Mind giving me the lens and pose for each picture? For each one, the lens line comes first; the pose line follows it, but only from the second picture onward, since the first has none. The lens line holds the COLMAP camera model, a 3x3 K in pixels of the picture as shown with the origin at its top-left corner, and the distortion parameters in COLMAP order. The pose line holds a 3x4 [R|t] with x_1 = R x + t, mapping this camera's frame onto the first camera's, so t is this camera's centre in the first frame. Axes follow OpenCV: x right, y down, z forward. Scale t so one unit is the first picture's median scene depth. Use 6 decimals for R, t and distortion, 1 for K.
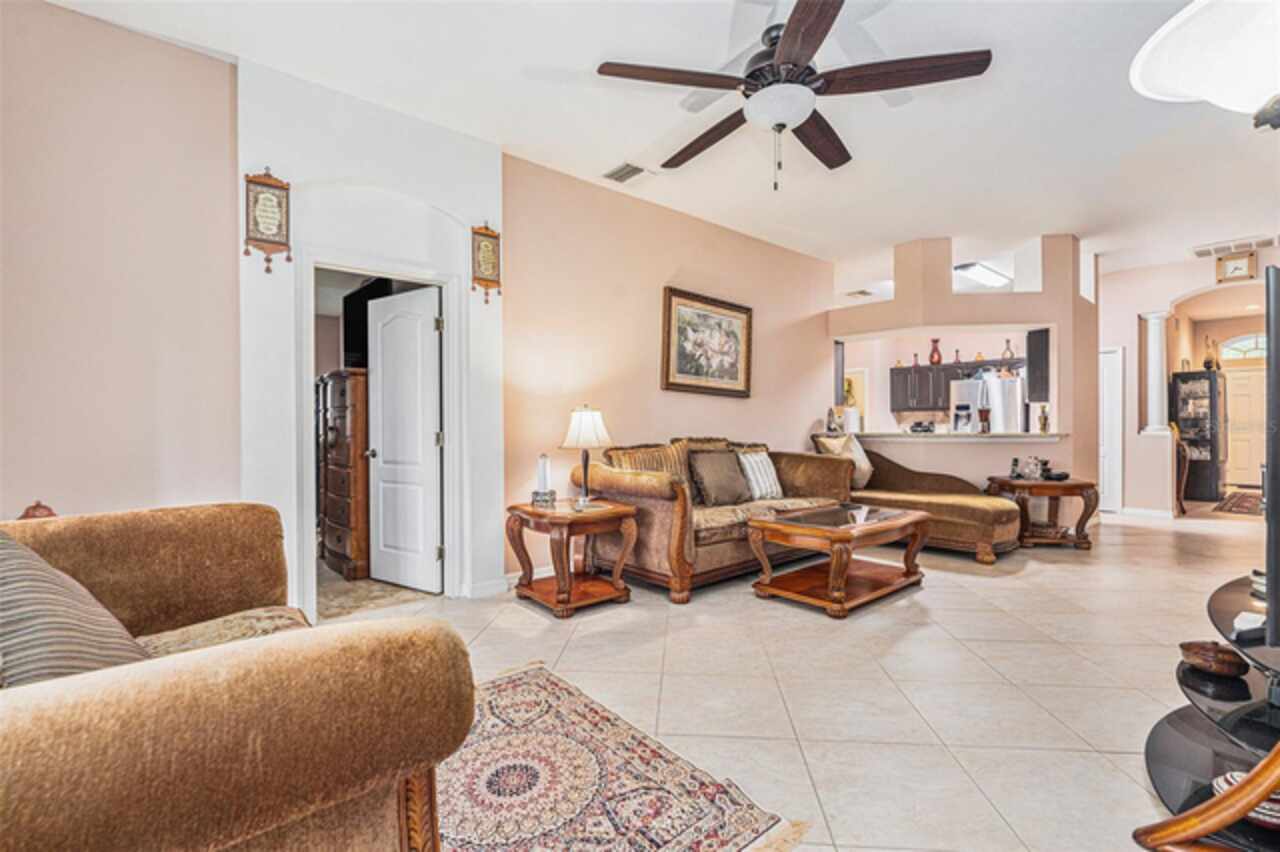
lens RADIAL K [[562.2, 0, 636.7], [0, 562.2, 420.8], [0, 0, 1]] dist [-0.002857, -0.000103]
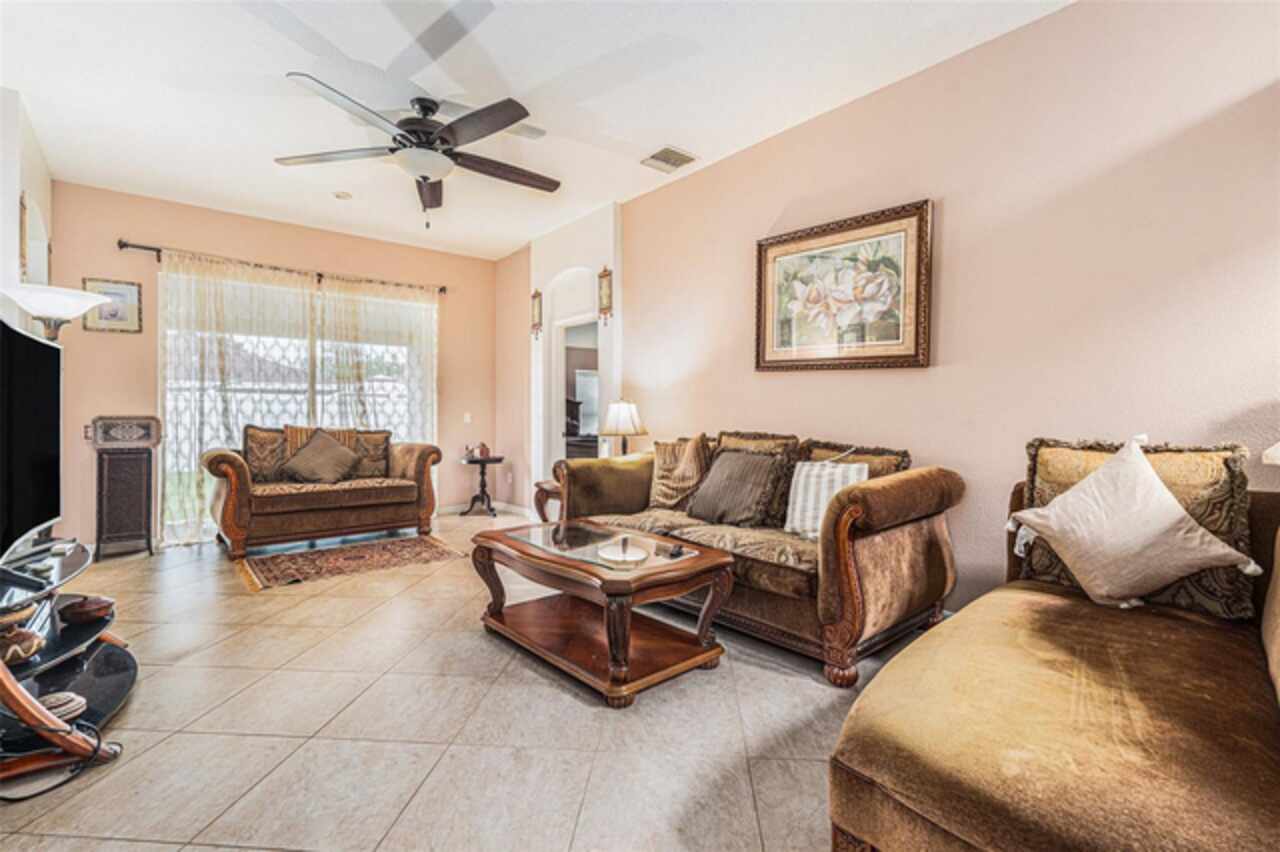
lens RADIAL K [[562.2, 0, 634.6], [0, 562.2, 405.7], [0, 0, 1]] dist [-0.002857, -0.000103]
pose [[0.006155, -0.006110, -0.999962, 0.833627], [0.011701, 0.999913, -0.006038, -0.003643], [0.999913, -0.011663, 0.006226, 0.803483]]
